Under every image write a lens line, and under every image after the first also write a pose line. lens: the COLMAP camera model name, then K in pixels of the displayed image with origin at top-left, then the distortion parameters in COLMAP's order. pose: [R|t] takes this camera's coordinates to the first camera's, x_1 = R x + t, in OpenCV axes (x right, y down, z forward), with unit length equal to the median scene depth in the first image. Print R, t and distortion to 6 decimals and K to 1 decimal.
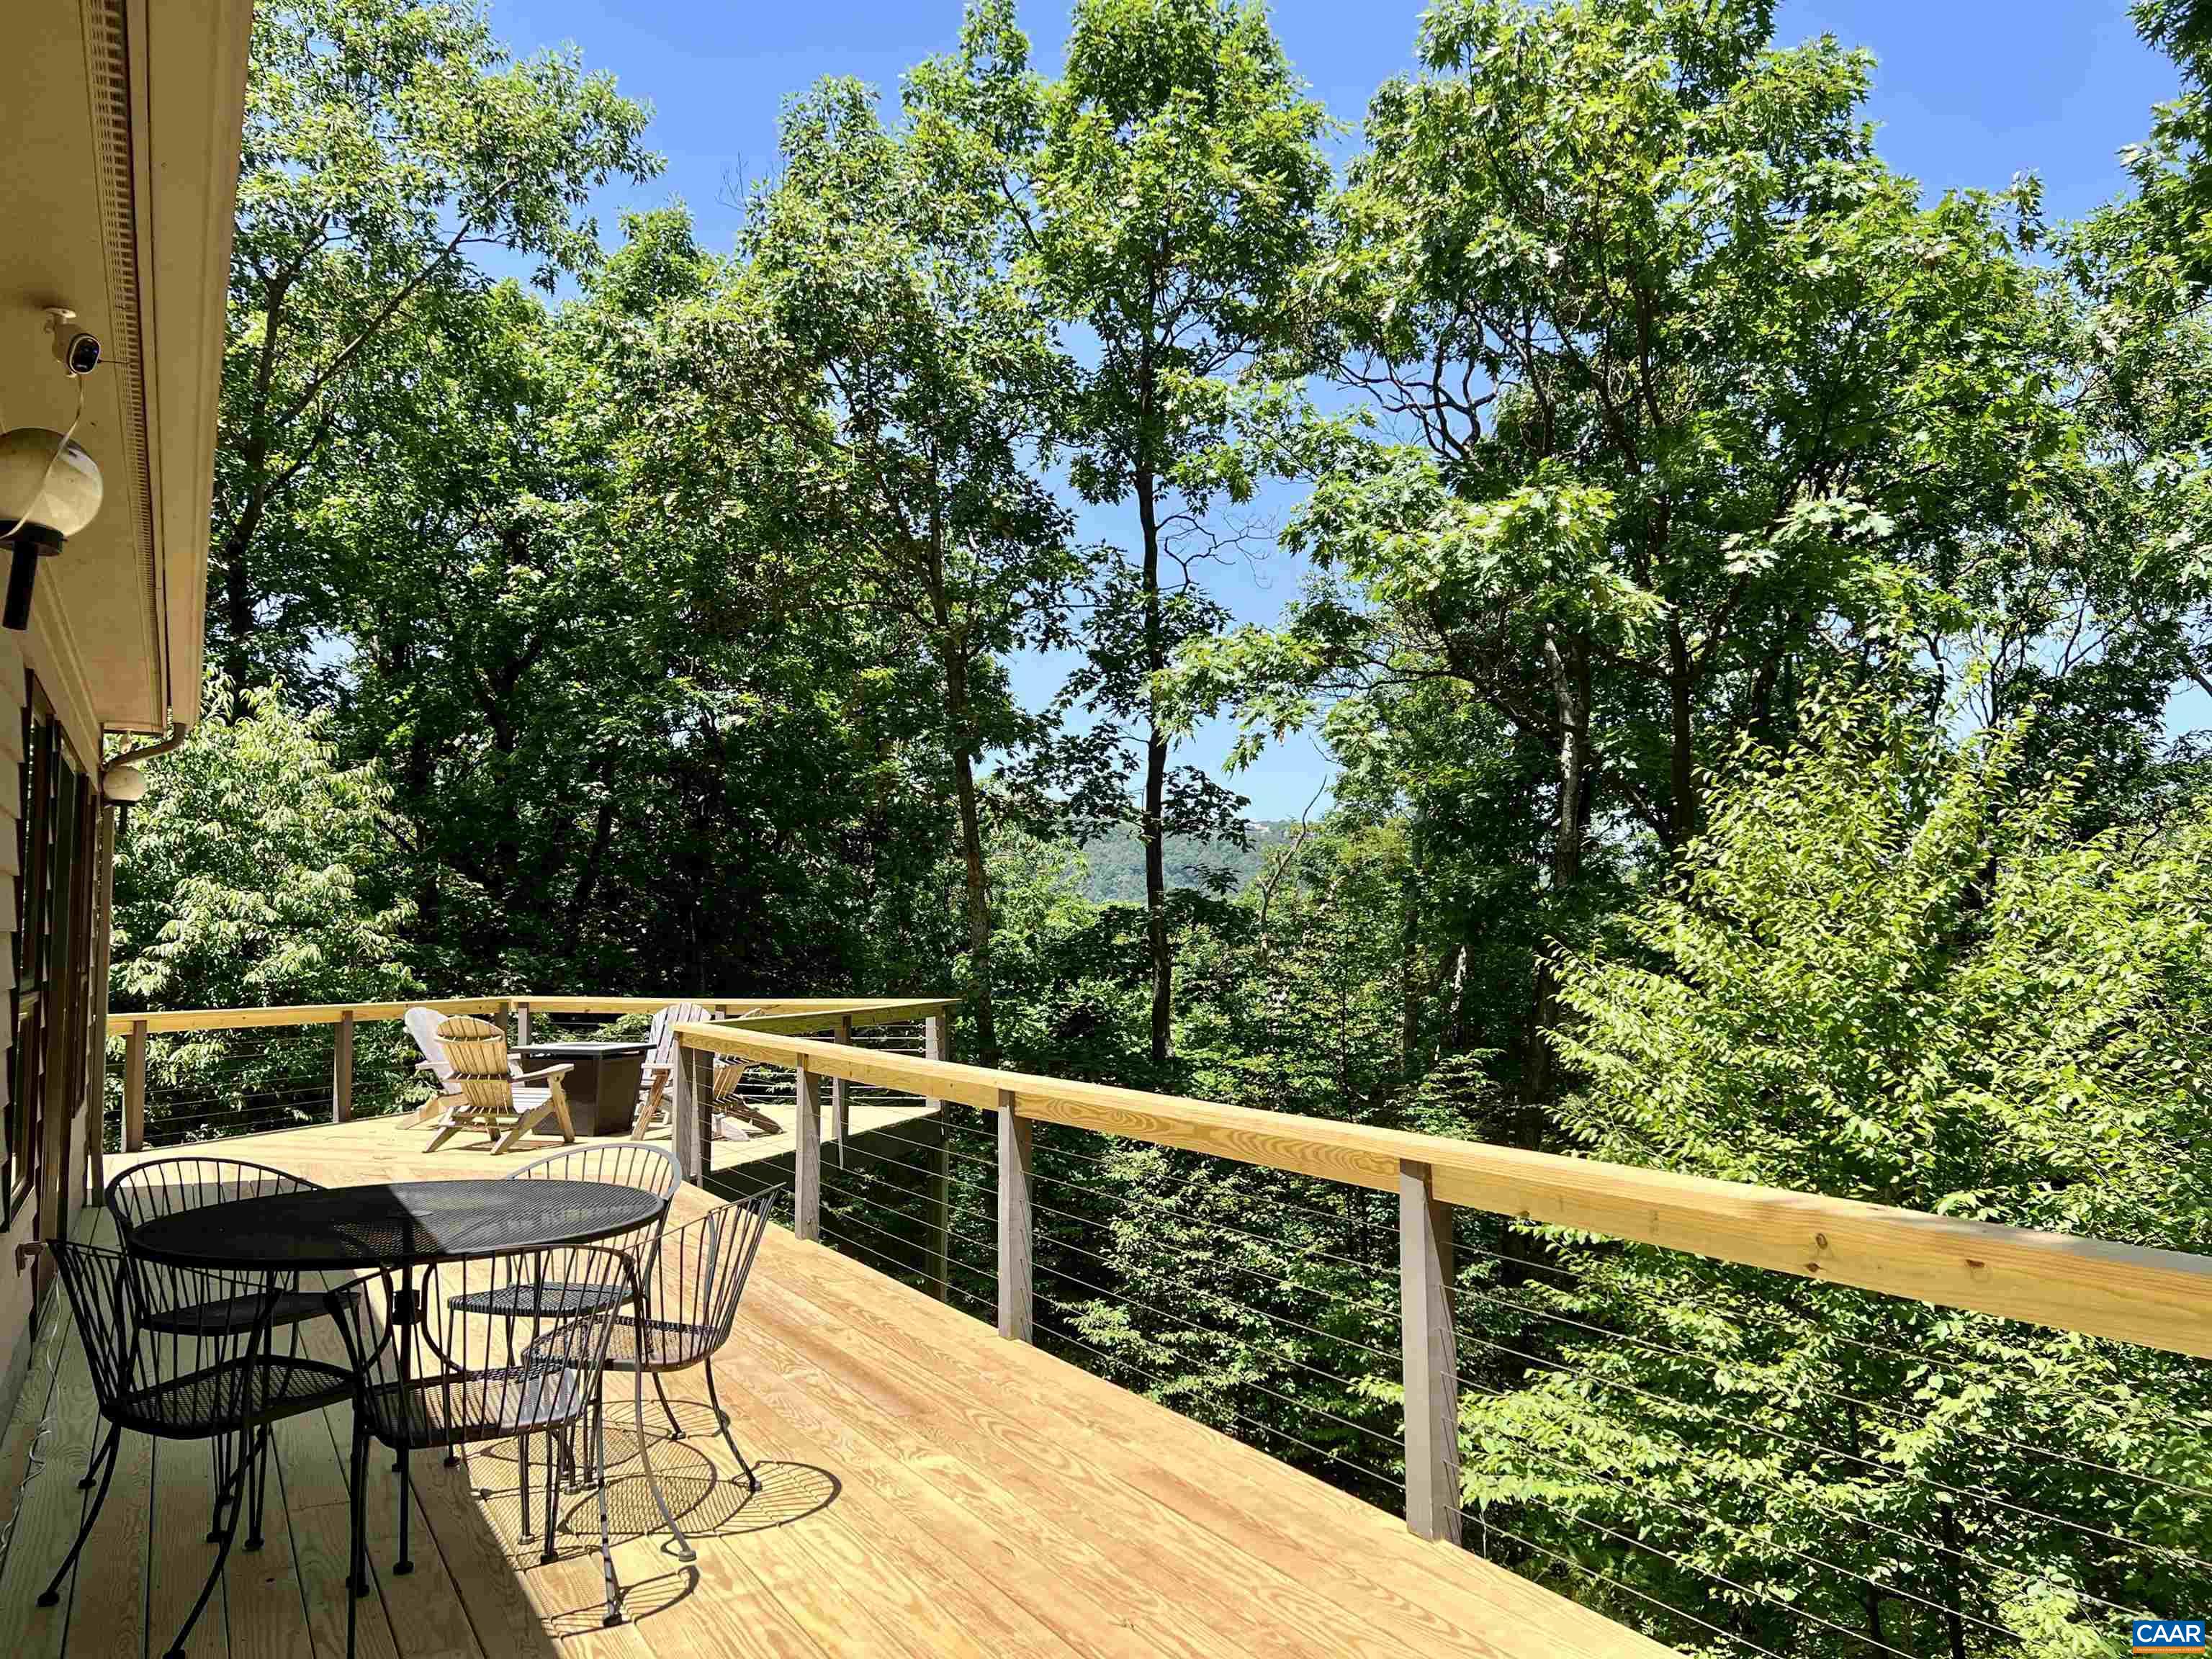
lens RADIAL K [[1683.4, 0, 1103.7], [0, 1683.4, 821.4], [0, 0, 1]] dist [0.114806, -0.182517]
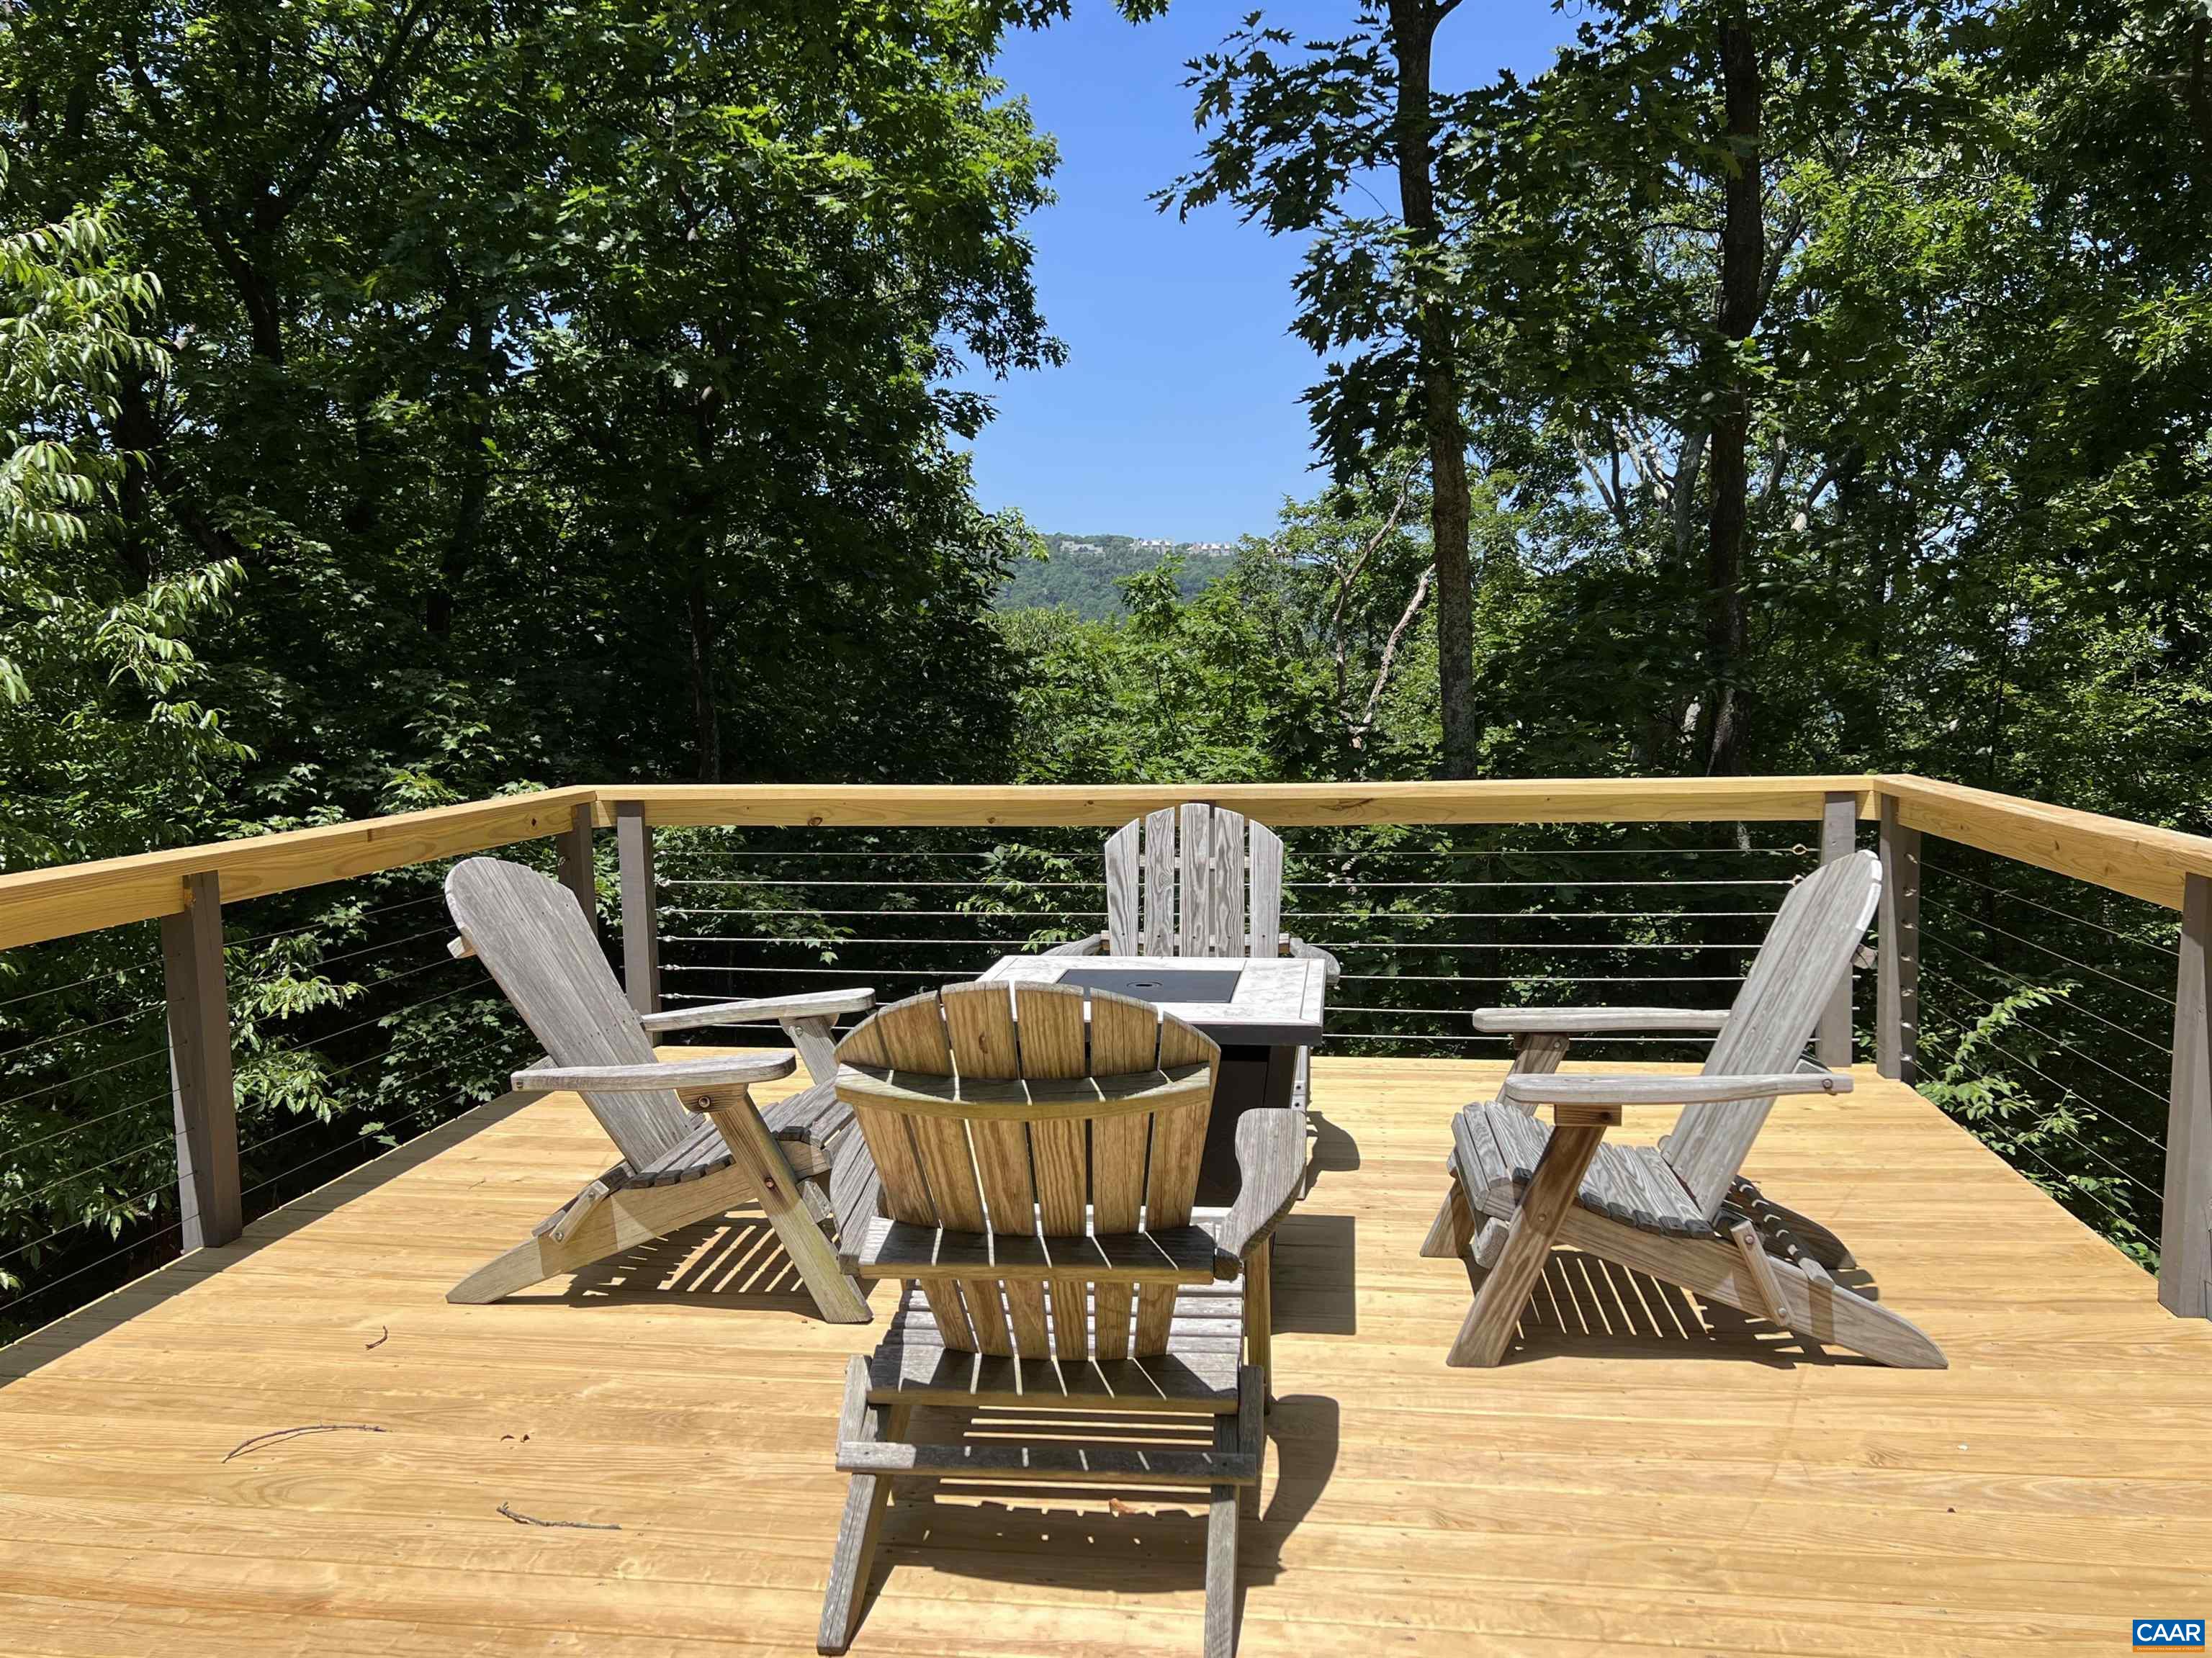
lens RADIAL K [[1683.3, 0, 1103.7], [0, 1683.3, 820.9], [0, 0, 1]] dist [0.114806, -0.182517]
pose [[0.987431, -0.041893, 0.152397, -0.252864], [0.017136, 0.986925, 0.160270, 0.045657], [-0.157119, -0.155644, 0.975238, 0.530688]]
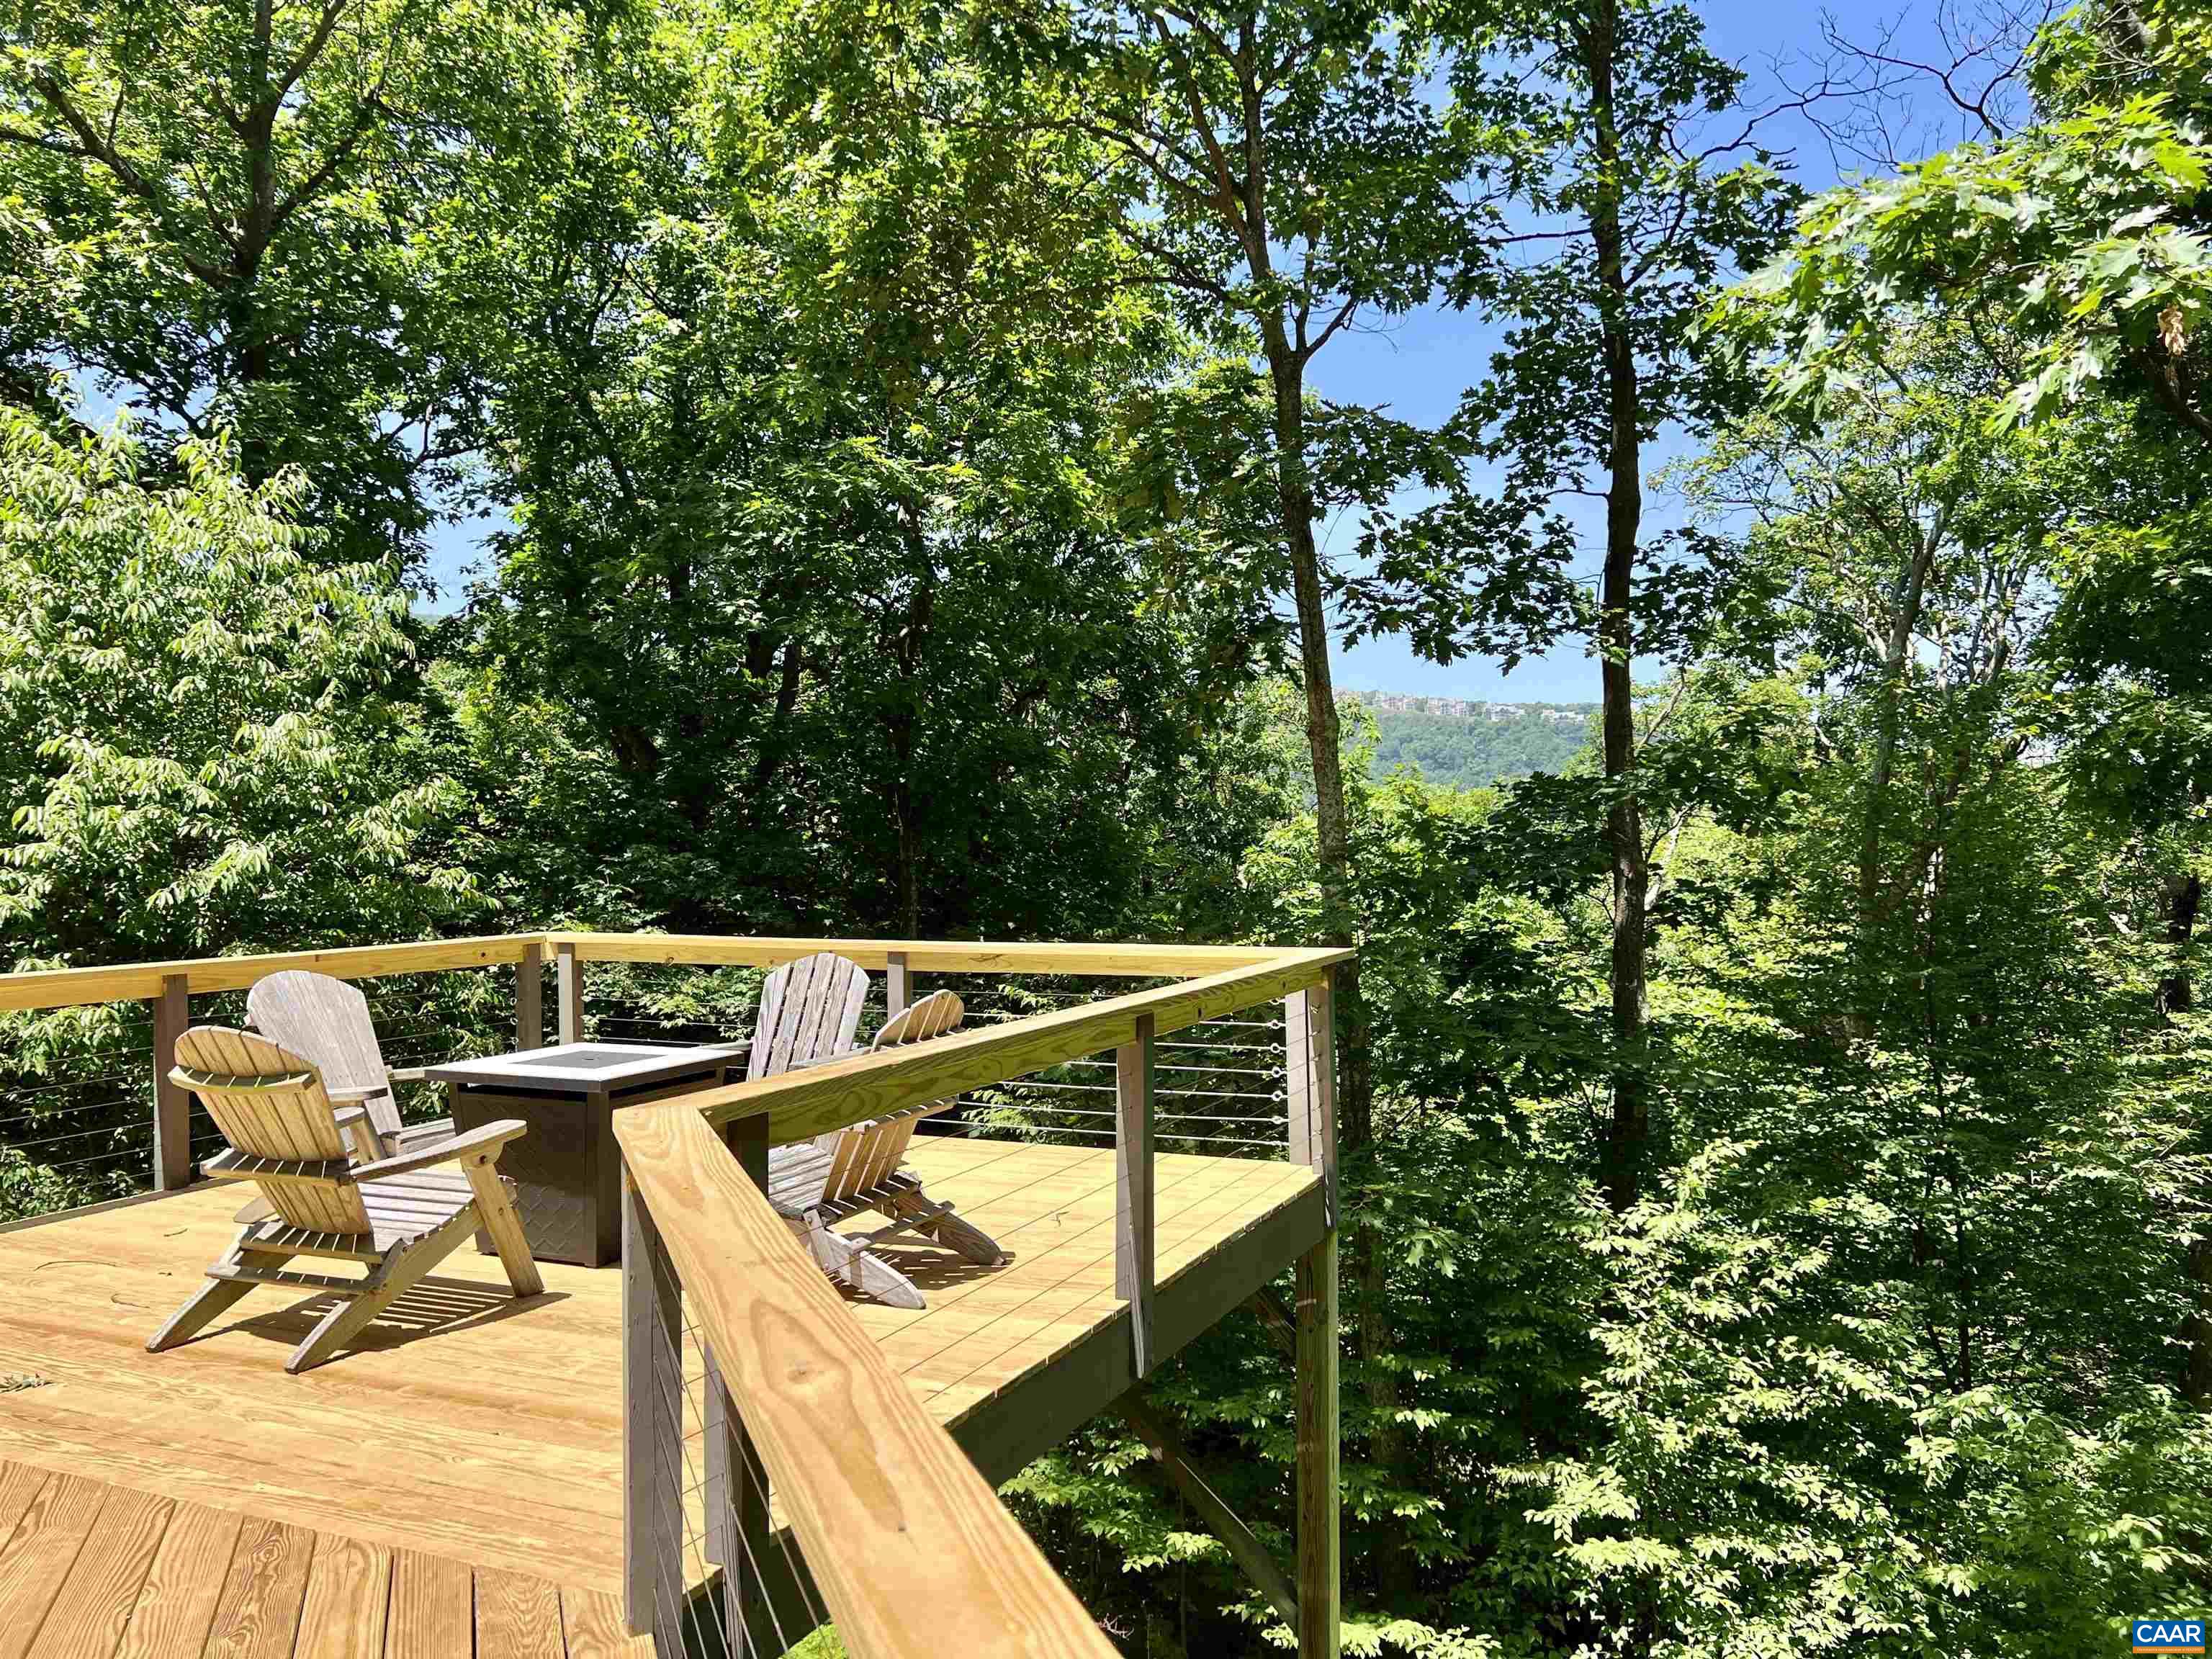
lens RADIAL K [[1683.4, 0, 1103.7], [0, 1683.4, 821.4], [0, 0, 1]] dist [0.114806, -0.182517]
pose [[0.989279, -0.009586, -0.145722, -0.066722], [0.019245, 0.997698, 0.065019, 0.026828], [0.144763, -0.067126, 0.987187, 0.396514]]
